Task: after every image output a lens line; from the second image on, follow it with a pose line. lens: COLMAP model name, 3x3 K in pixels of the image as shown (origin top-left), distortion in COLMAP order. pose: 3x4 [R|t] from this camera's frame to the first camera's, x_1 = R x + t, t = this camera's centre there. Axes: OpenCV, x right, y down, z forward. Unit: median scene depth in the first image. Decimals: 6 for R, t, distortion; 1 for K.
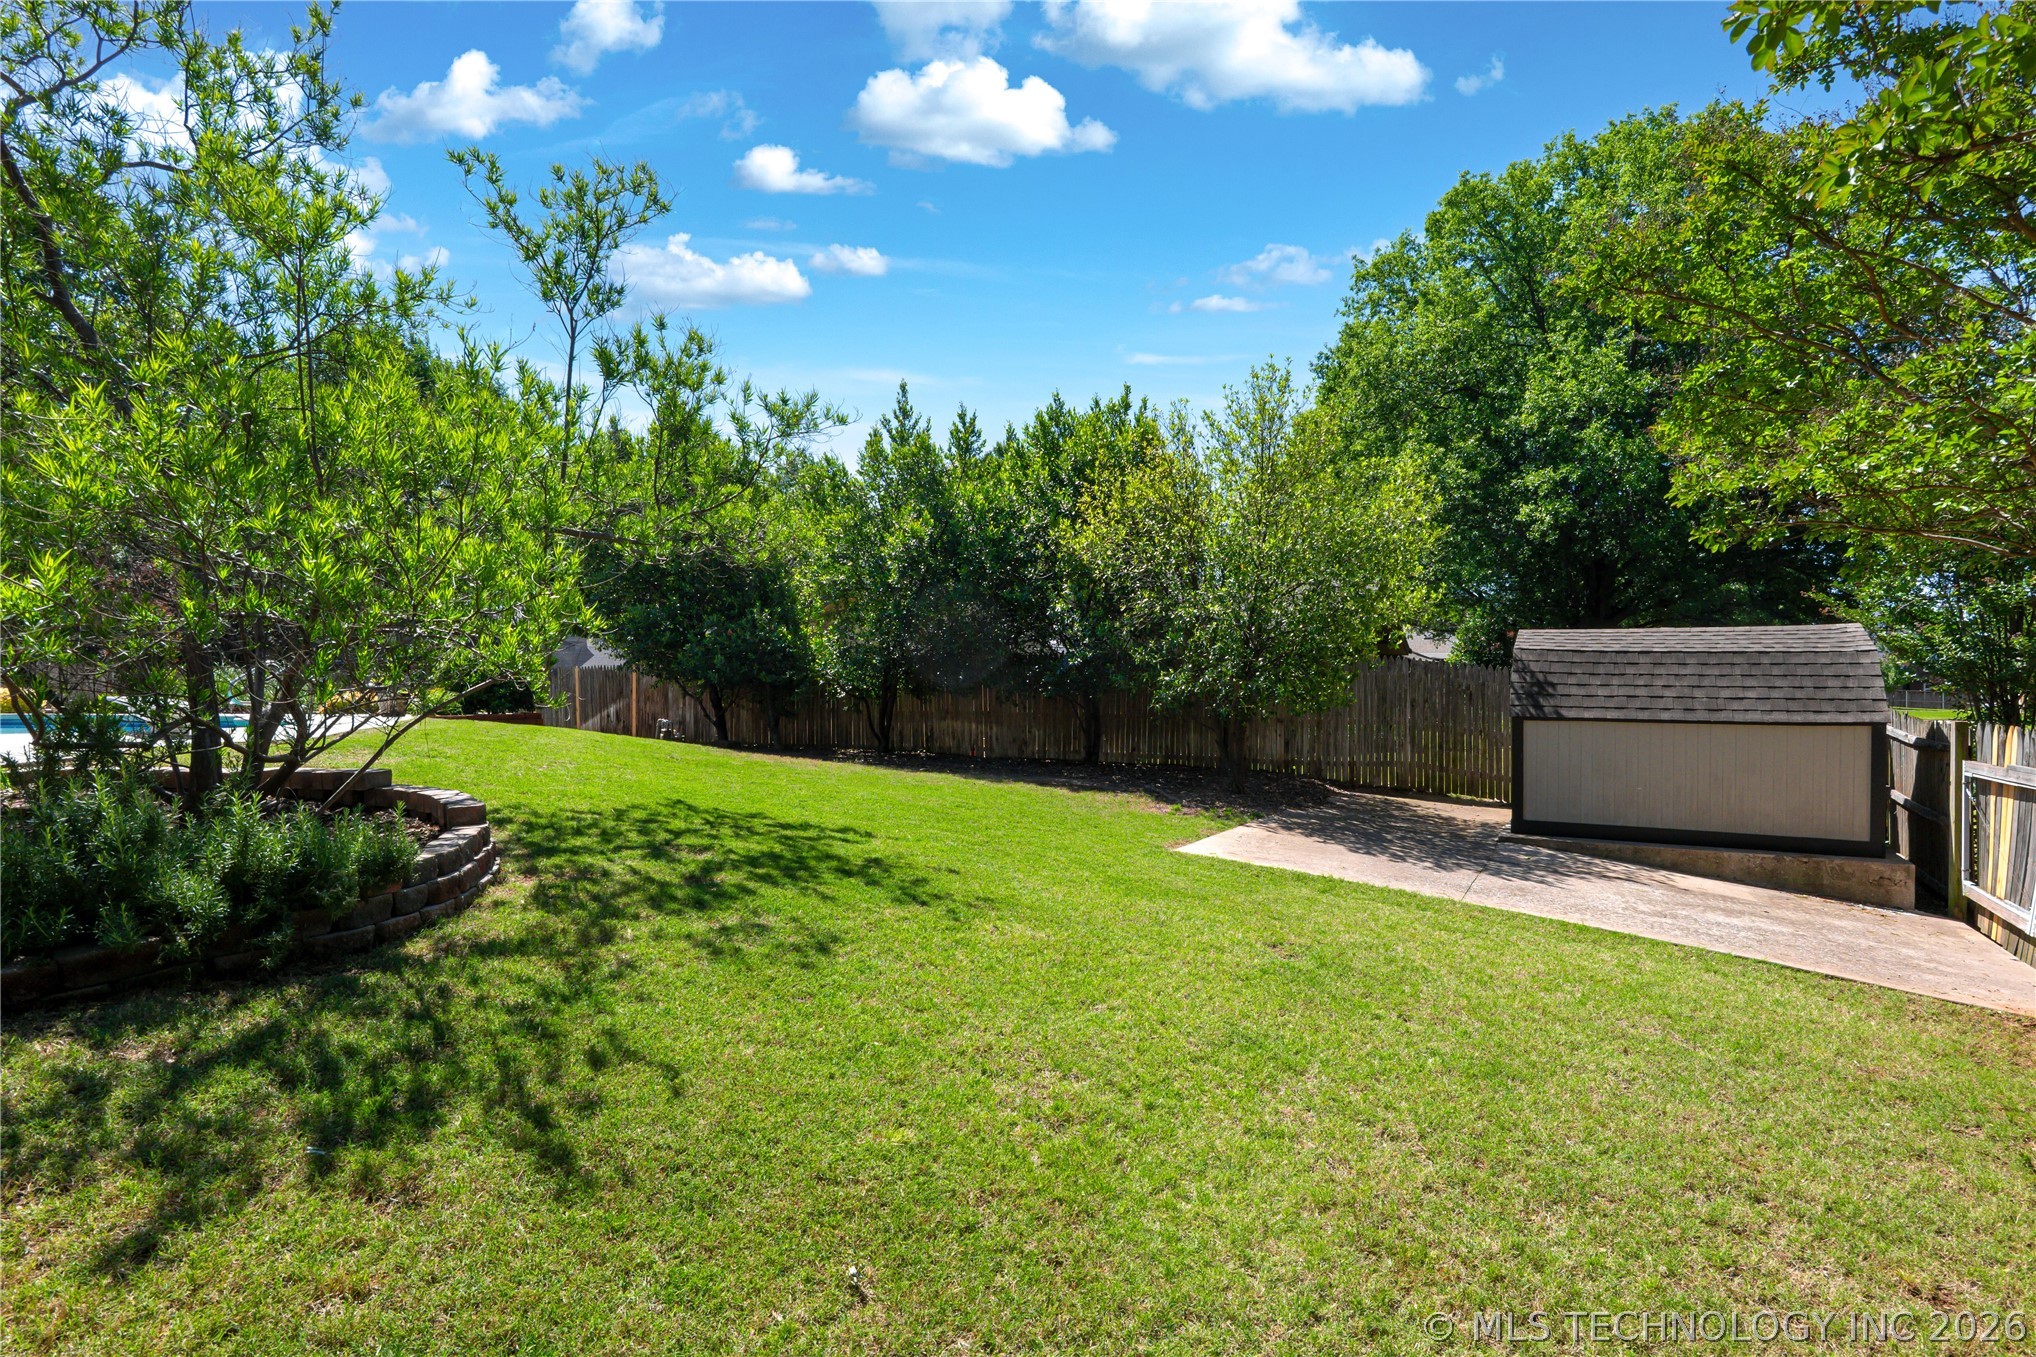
lens RADIAL K [[1082.0, 0, 1018.3], [0, 1082.0, 684.8], [0, 0, 1]] dist [-0.022119, 0.009375]
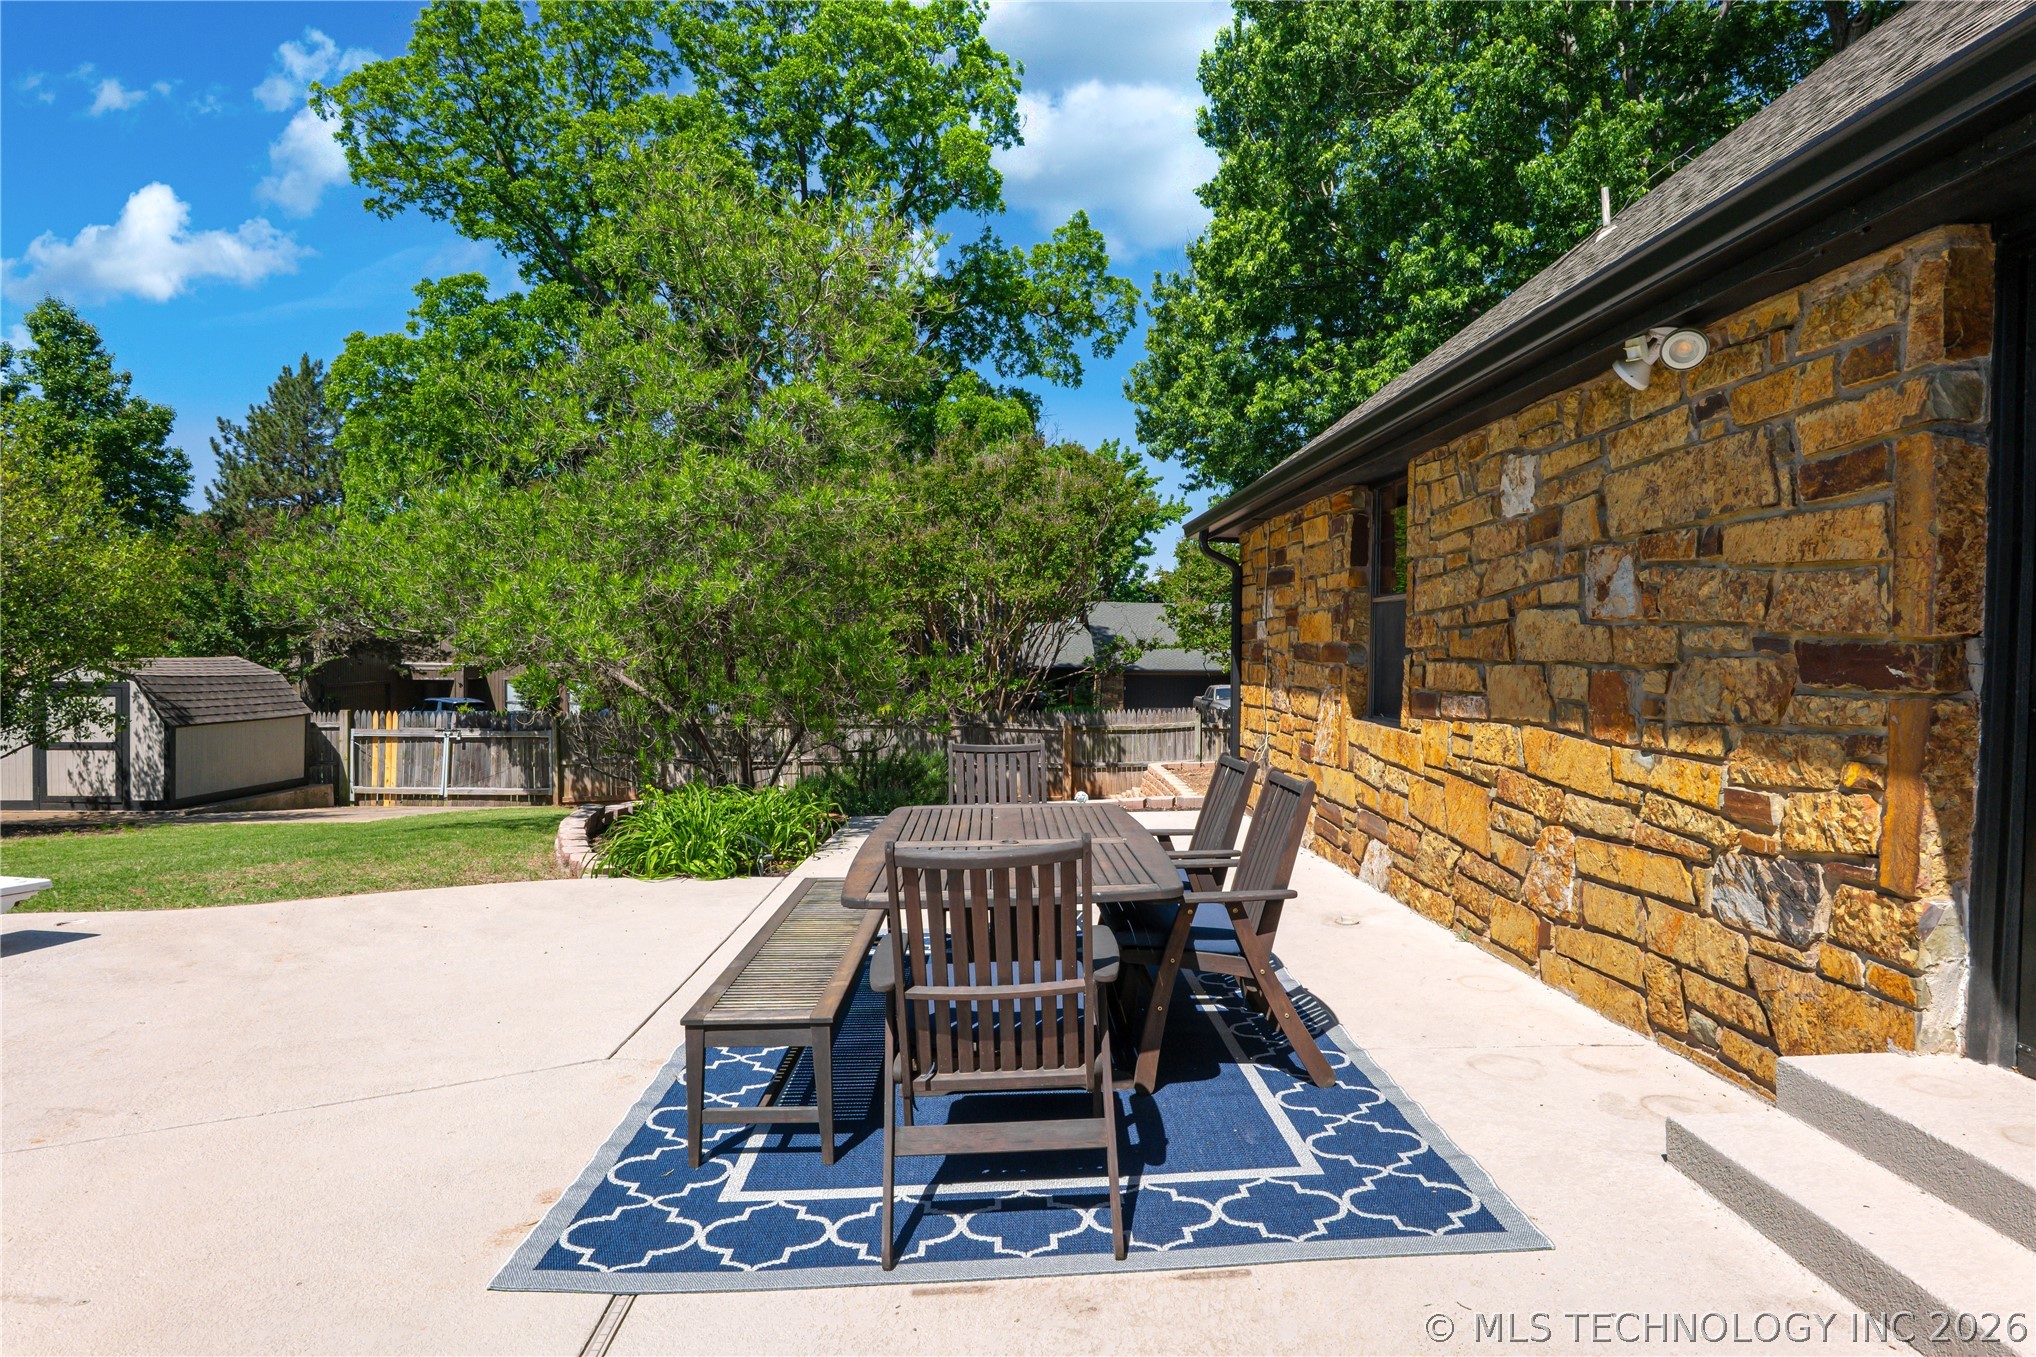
lens RADIAL K [[1082.0, 0, 1019.4], [0, 1082.0, 678.4], [0, 0, 1]] dist [-0.022119, 0.009375]
pose [[-0.498841, -0.027917, 0.866244, -1.337239], [-0.004875, 0.999556, 0.029405, -0.081100], [-0.866680, 0.010446, -0.498756, 0.757449]]
